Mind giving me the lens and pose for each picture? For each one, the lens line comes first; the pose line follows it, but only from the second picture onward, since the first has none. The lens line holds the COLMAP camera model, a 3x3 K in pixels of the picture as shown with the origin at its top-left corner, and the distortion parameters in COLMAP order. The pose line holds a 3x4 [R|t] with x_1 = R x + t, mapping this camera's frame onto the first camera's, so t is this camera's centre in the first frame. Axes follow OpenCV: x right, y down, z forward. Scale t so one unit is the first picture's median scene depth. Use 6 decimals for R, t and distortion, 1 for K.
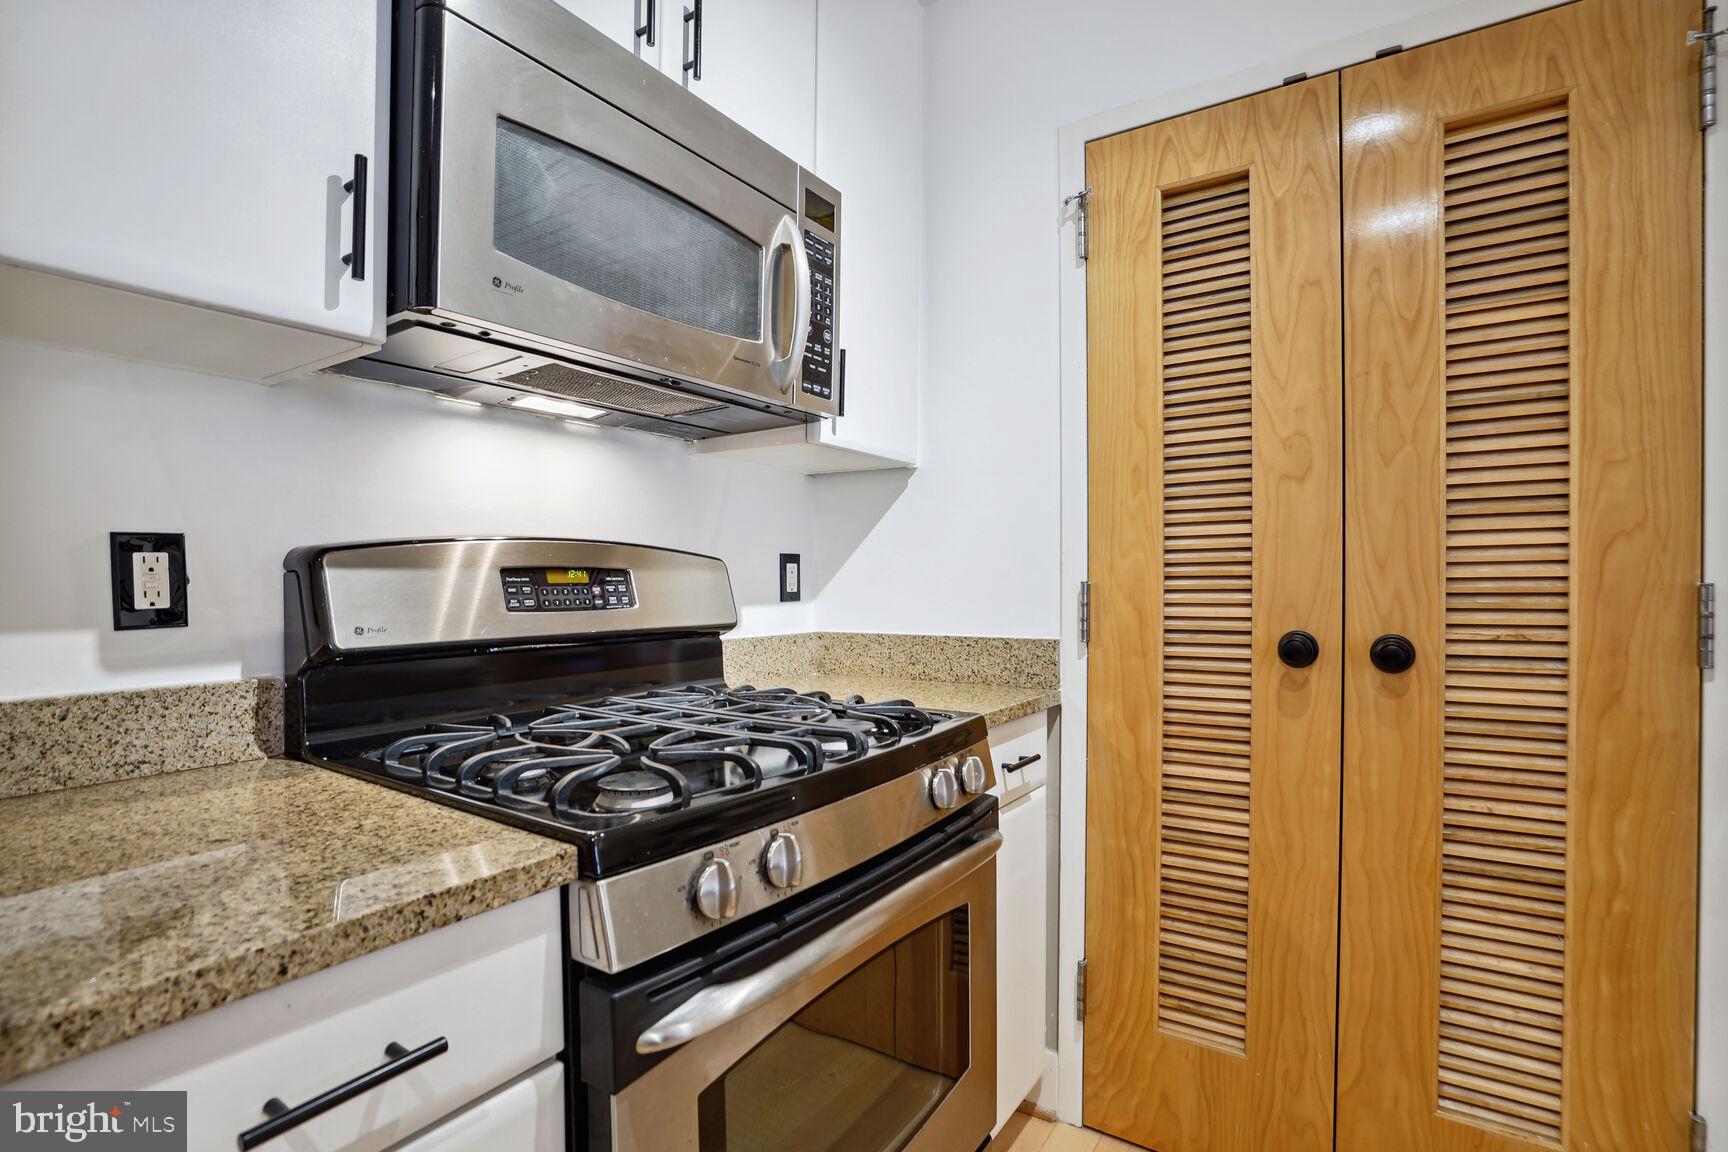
lens RADIAL K [[814.6, 0, 869.7], [0, 814.6, 591.5], [0, 0, 1]] dist [-0.036309, 0.000020]
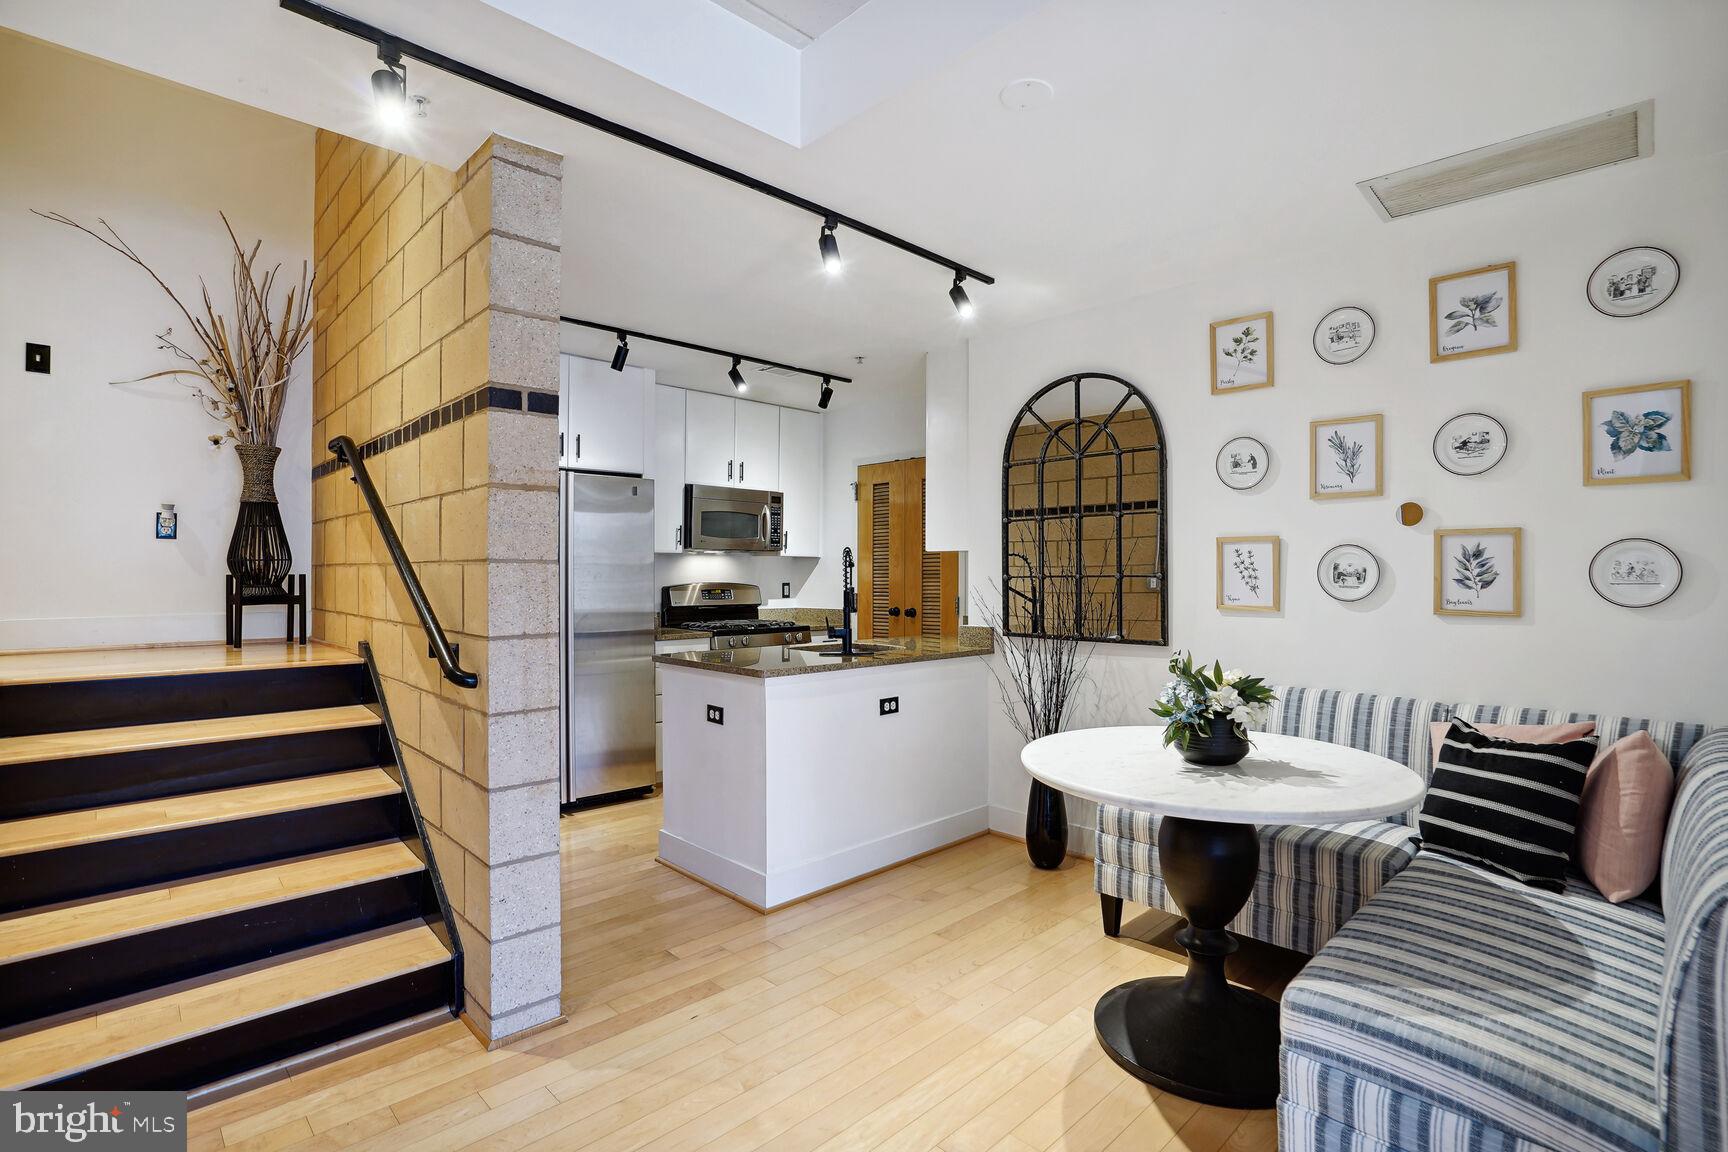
lens RADIAL K [[827.1, 0, 864.0], [0, 827.1, 576.0], [0, 0, 1]] dist [-0.006830, -0.000081]
pose [[0.975907, 0.002932, -0.218167, 1.297342], [-0.006042, 0.999889, -0.013591, -0.044300], [0.218103, 0.014582, 0.975817, -2.984359]]
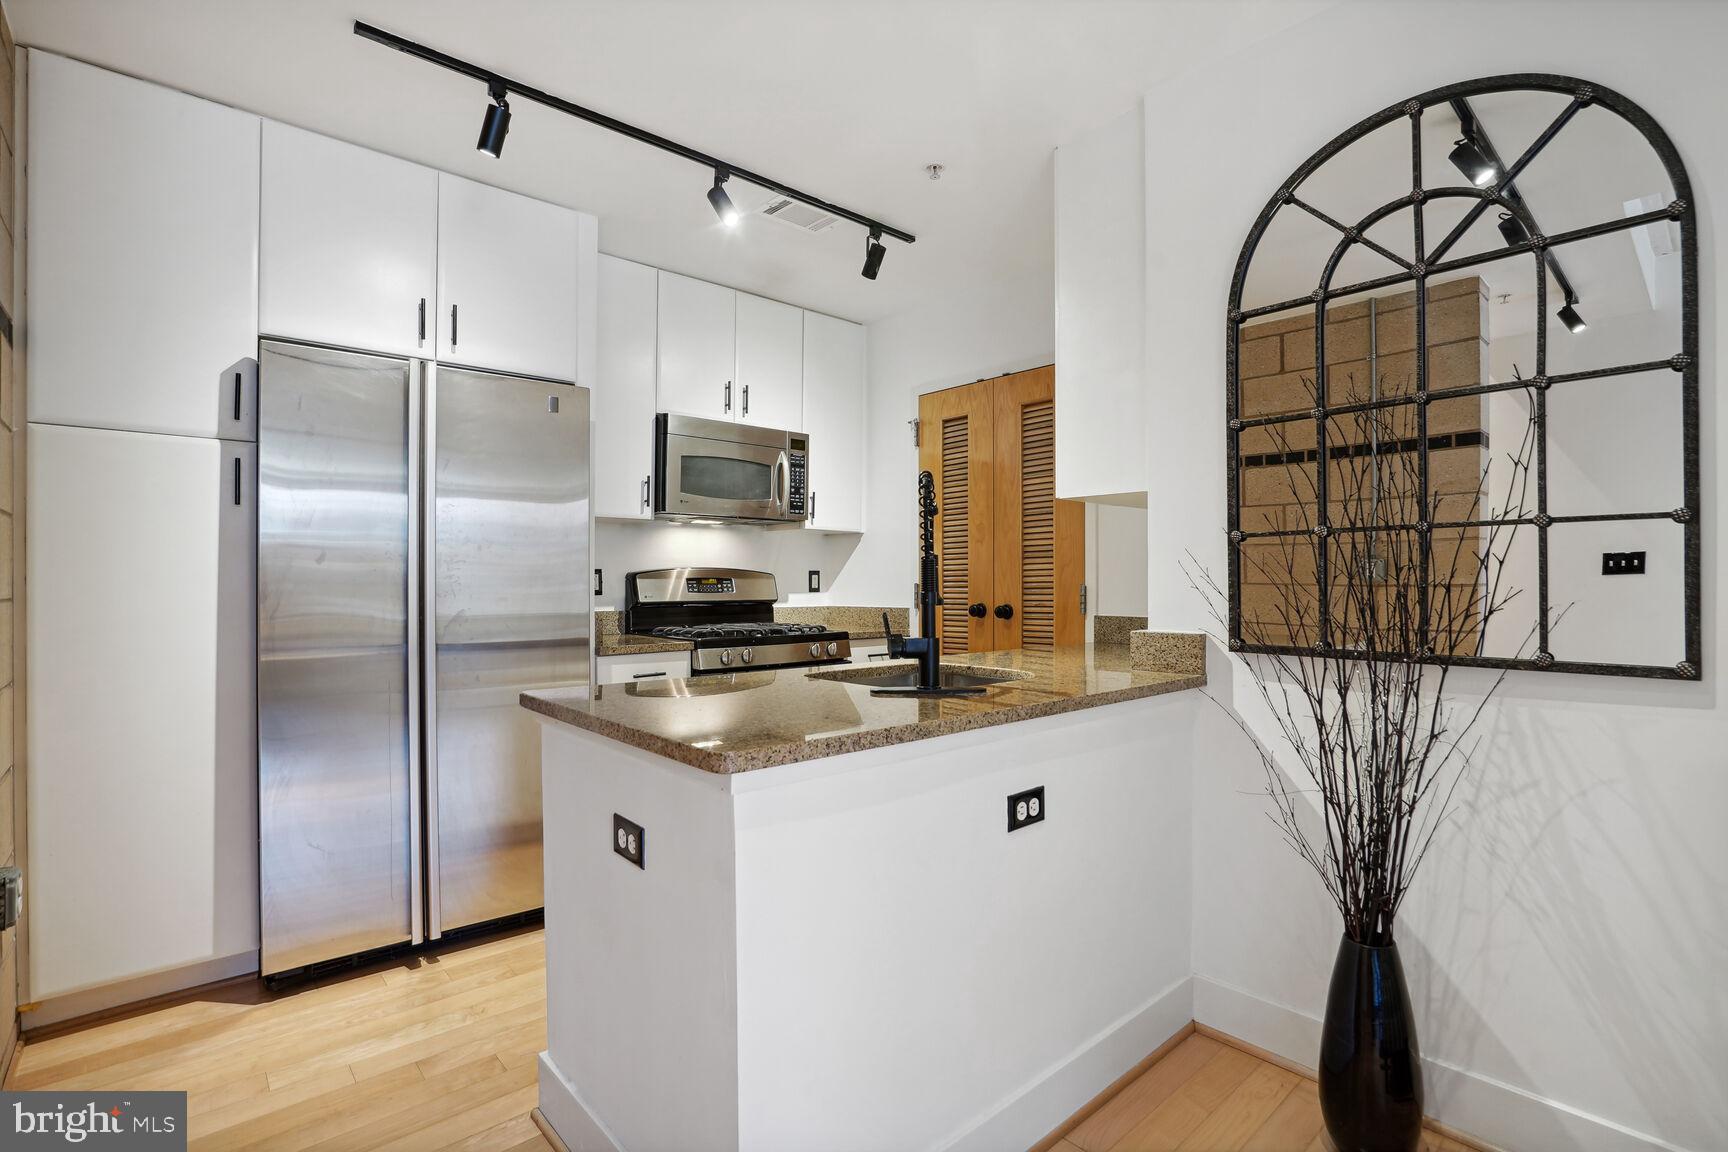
lens RADIAL K [[817.3, 0, 863.6], [0, 817.3, 584.2], [0, 0, 1]] dist [-0.001408, -0.000039]
pose [[0.965209, 0.001393, -0.261475, 0.888077], [-0.004744, 0.999915, -0.012184, 0.024512], [0.261436, 0.013001, 0.965133, -1.608118]]
